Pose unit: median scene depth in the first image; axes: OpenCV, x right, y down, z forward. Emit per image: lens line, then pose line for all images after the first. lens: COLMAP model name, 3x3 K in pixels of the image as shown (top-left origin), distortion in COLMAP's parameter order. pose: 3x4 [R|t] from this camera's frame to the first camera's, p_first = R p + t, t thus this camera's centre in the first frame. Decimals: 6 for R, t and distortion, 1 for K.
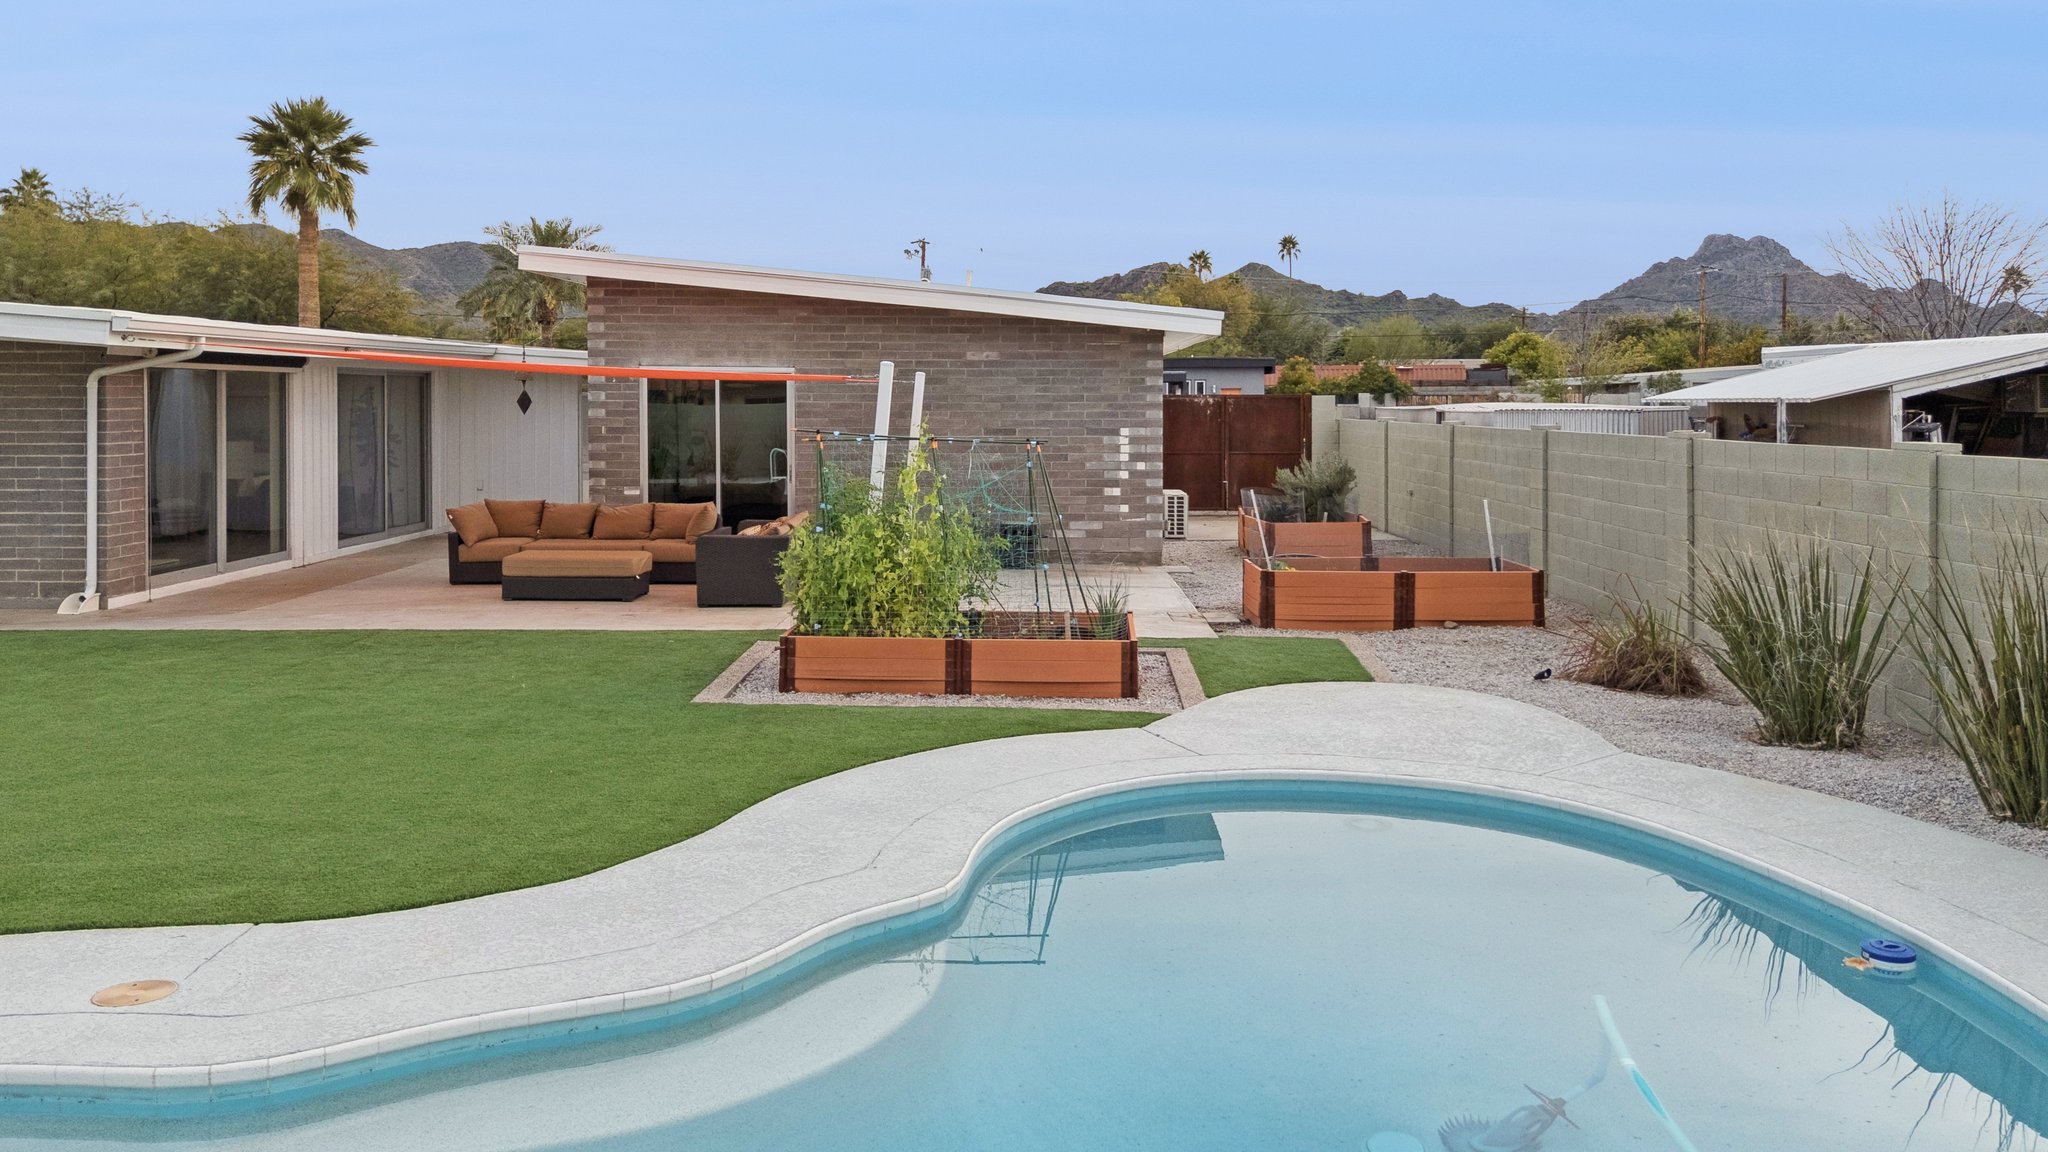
lens RADIAL K [[1530.6, 0, 1022.5], [0, 1530.6, 459.2], [0, 0, 1]] dist [0.076843, -0.072275]
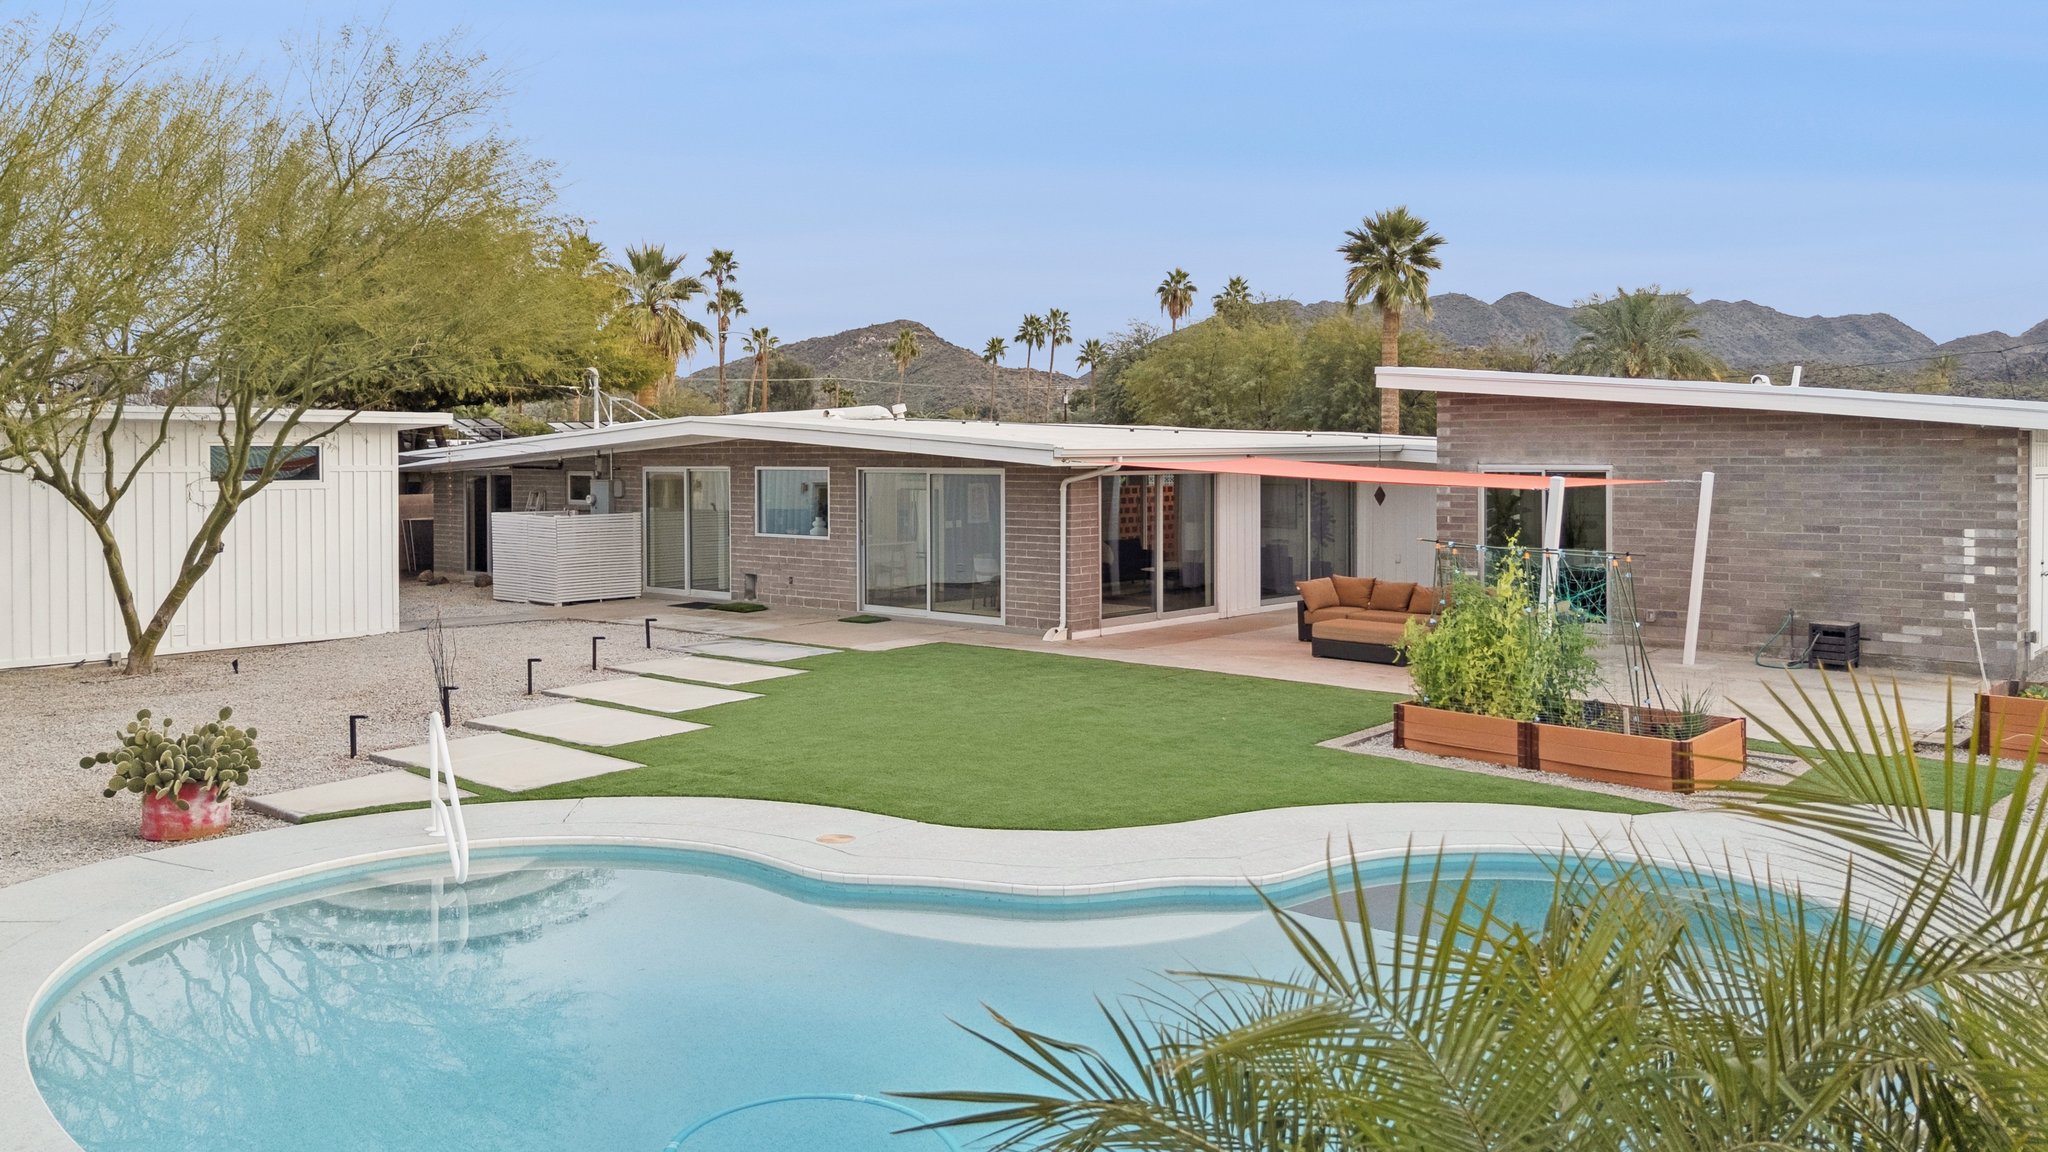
lens RADIAL K [[1530.6, 0, 1022.5], [0, 1530.6, 459.2], [0, 0, 1]] dist [0.076843, -0.072275]
pose [[0.746289, -0.005644, -0.665598, 0.268272], [-0.017106, 0.999471, -0.027654, -0.026696], [0.665402, 0.032024, 0.745798, -0.092377]]
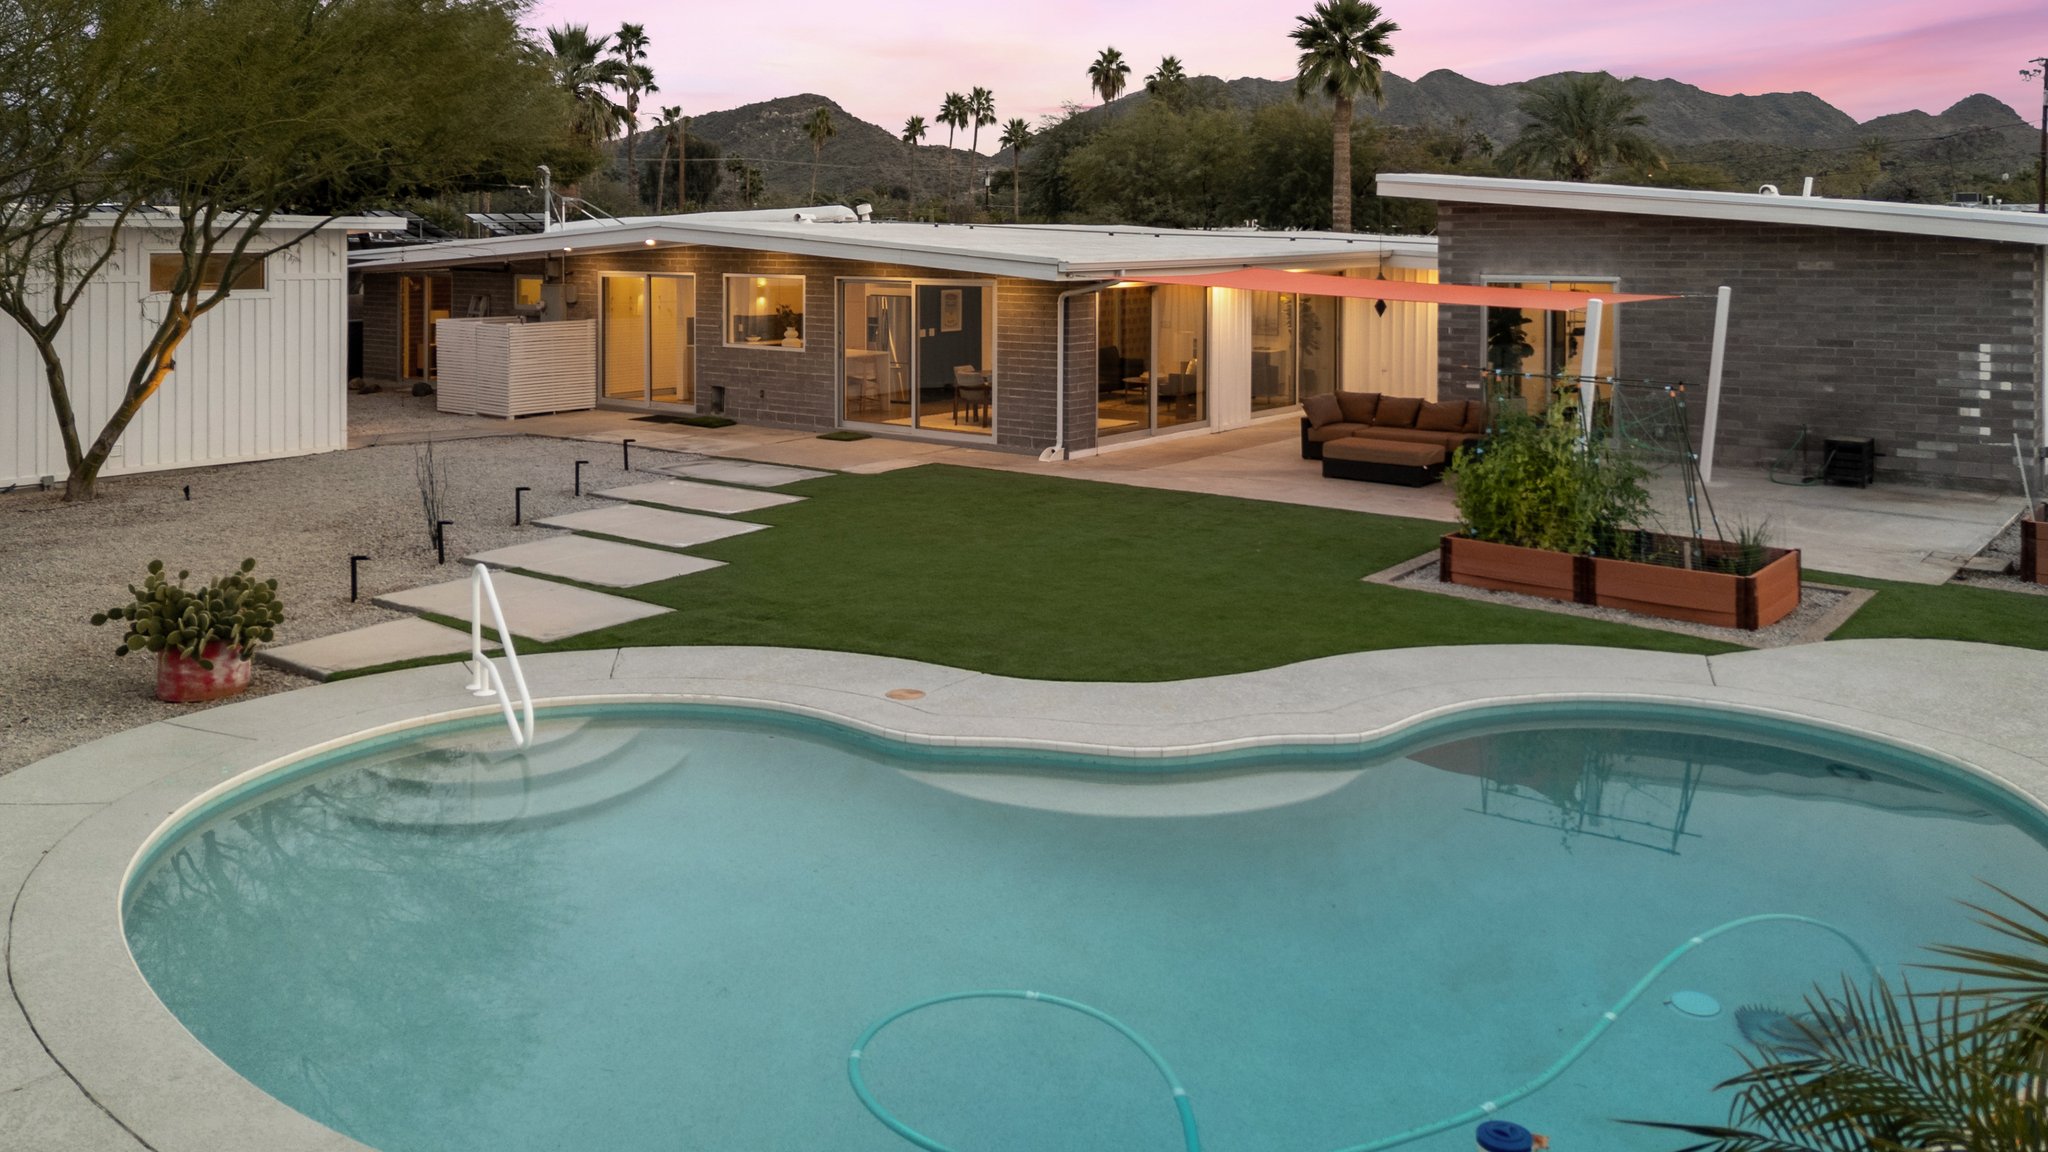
lens RADIAL K [[1595.2, 0, 1003.6], [0, 1595.2, 257.8], [0, 0, 1]] dist [0.032159, -0.003210]
pose [[0.774256, -0.001293, -0.632871, 0.224594], [-0.013296, 0.999744, -0.018309, -0.046874], [0.632733, 0.022590, 0.774041, -0.131862]]
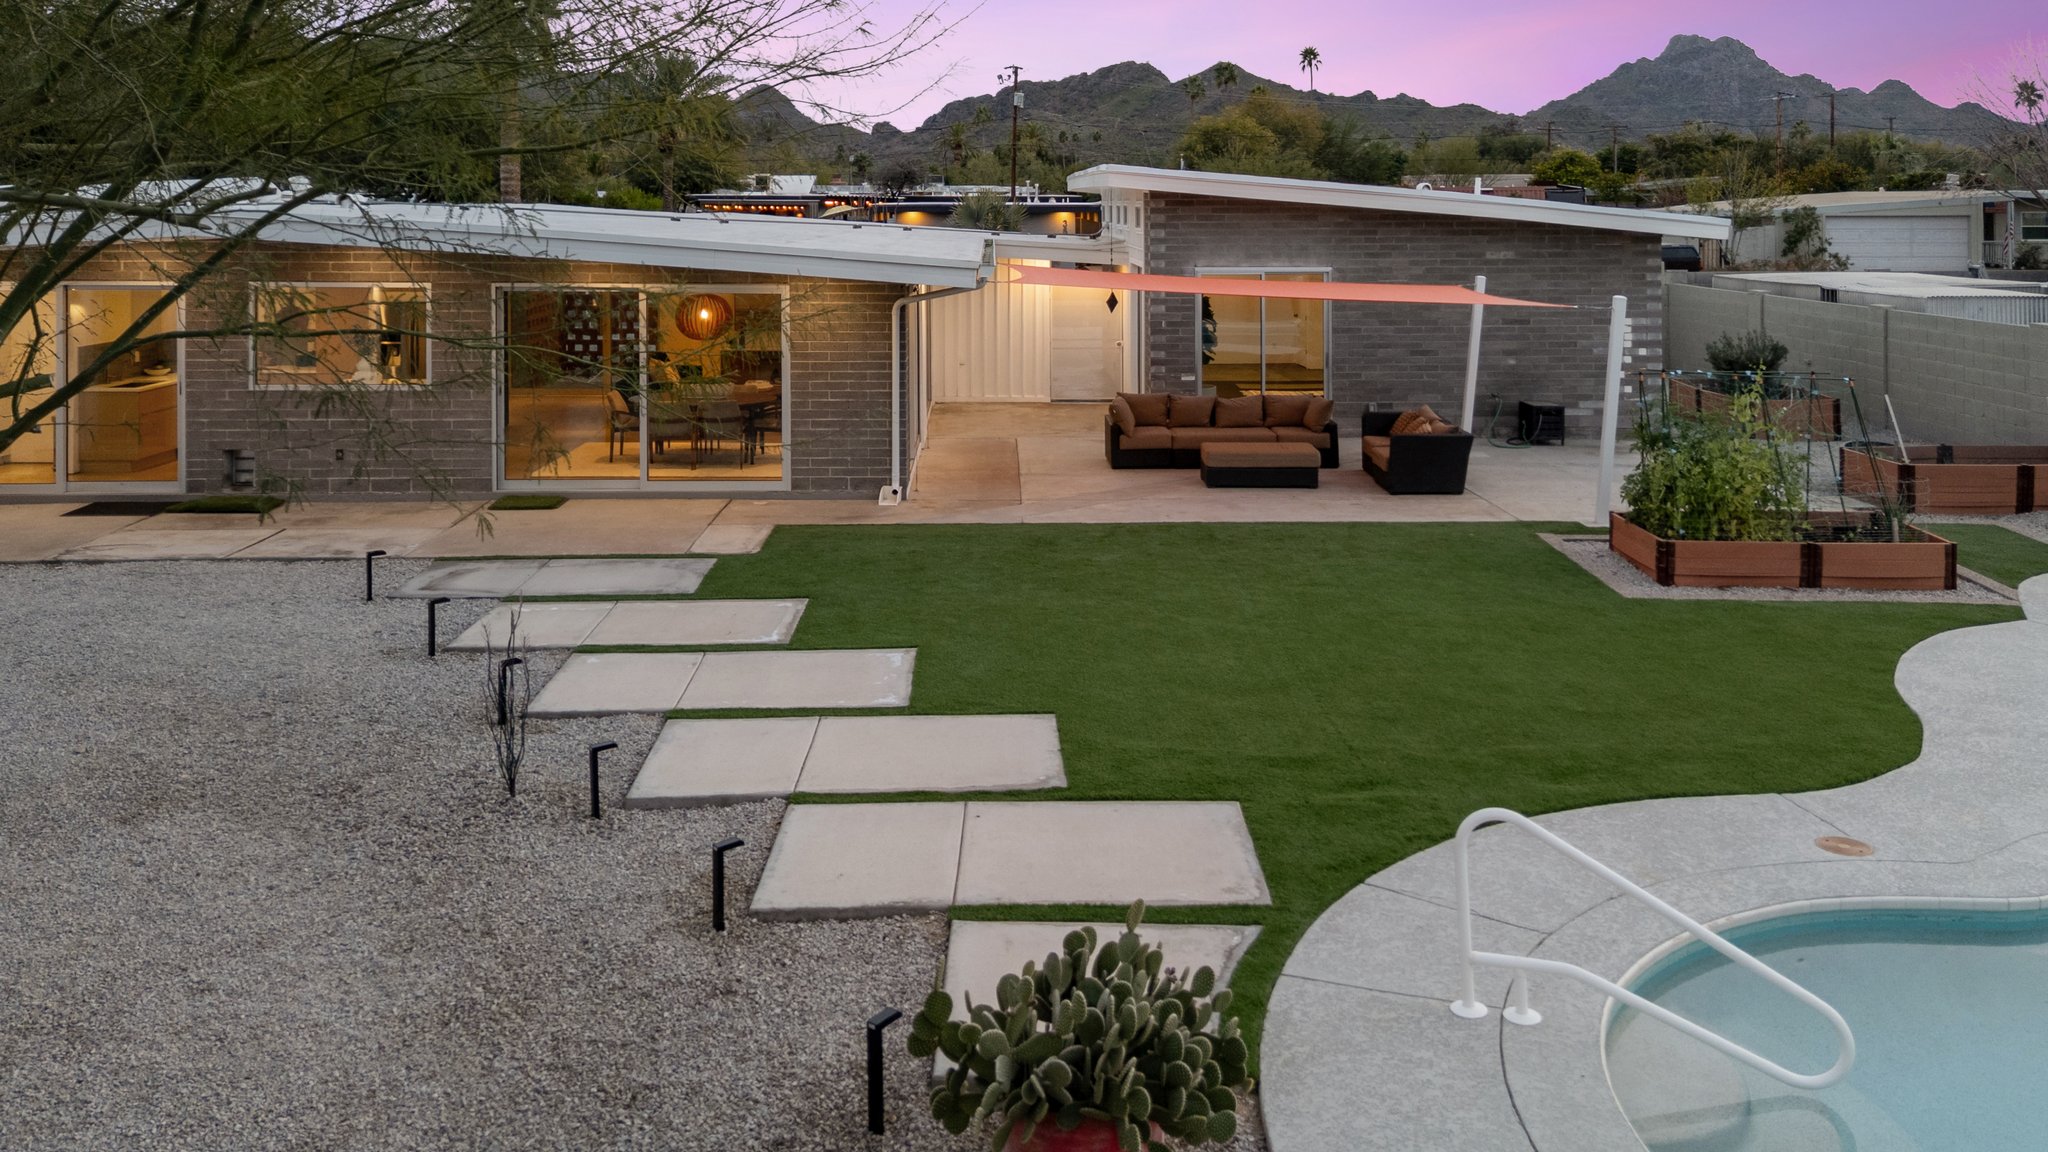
lens RADIAL K [[1547.0, 0, 1023.9], [0, 1547.0, 246.4], [0, 0, 1]] dist [0.073411, -0.078012]
pose [[0.999675, -0.007697, 0.024323, -0.406457], [0.007951, 0.999914, -0.010383, -0.065032], [-0.024241, 0.010573, 0.999650, -0.142207]]
